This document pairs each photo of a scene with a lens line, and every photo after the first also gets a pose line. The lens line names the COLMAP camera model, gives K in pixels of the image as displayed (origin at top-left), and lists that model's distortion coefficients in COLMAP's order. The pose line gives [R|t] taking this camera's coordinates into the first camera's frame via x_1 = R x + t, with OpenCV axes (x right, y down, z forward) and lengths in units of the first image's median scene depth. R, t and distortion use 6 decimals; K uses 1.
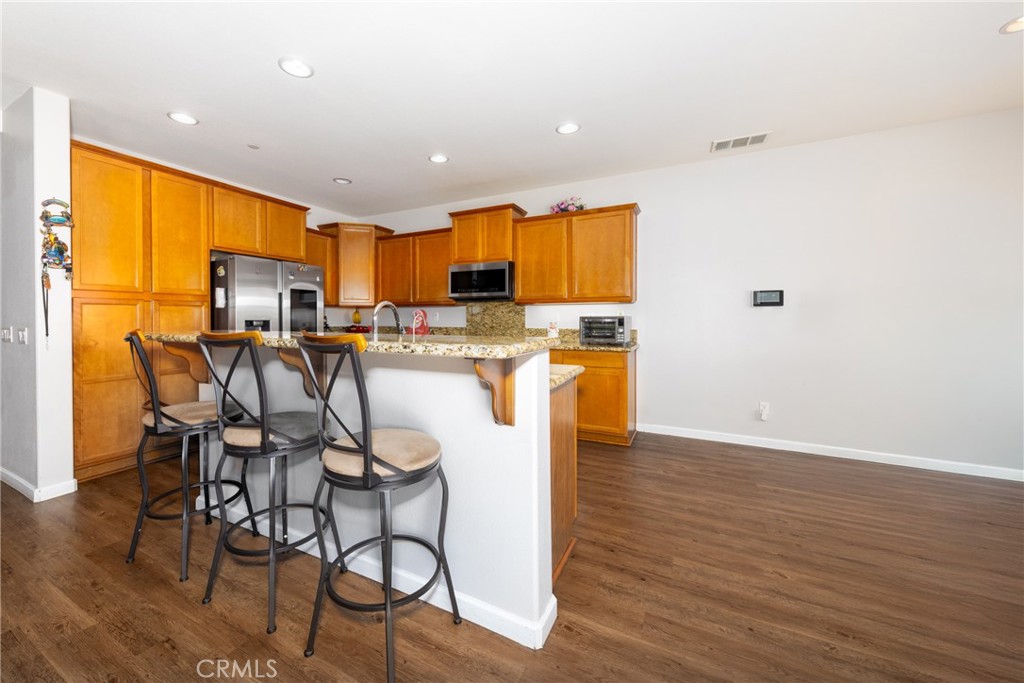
lens RADIAL K [[334.4, 0, 511.7], [0, 334.4, 318.4], [0, 0, 1]] dist [-0.000535, -0.000039]
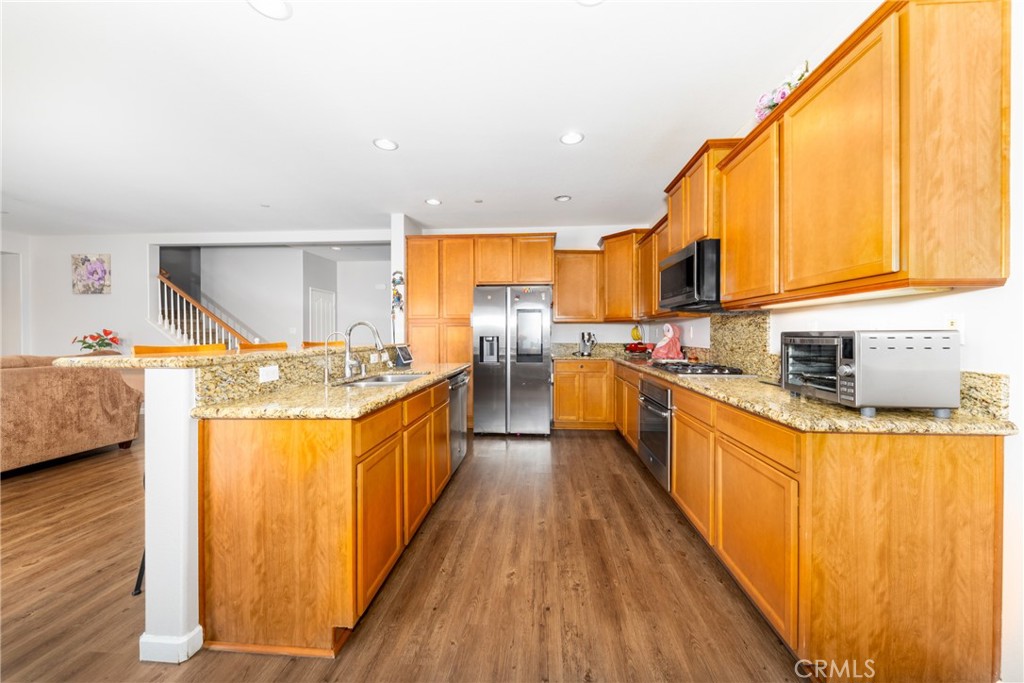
lens RADIAL K [[373.5, 0, 558.2], [0, 373.5, 337.7], [0, 0, 1]] dist [-0.000303, -0.000044]
pose [[0.439622, 0.010571, -0.898121, 0.499459], [-0.000322, 0.999933, 0.011612, -0.004125], [0.898183, -0.004815, 0.439596, 0.486168]]
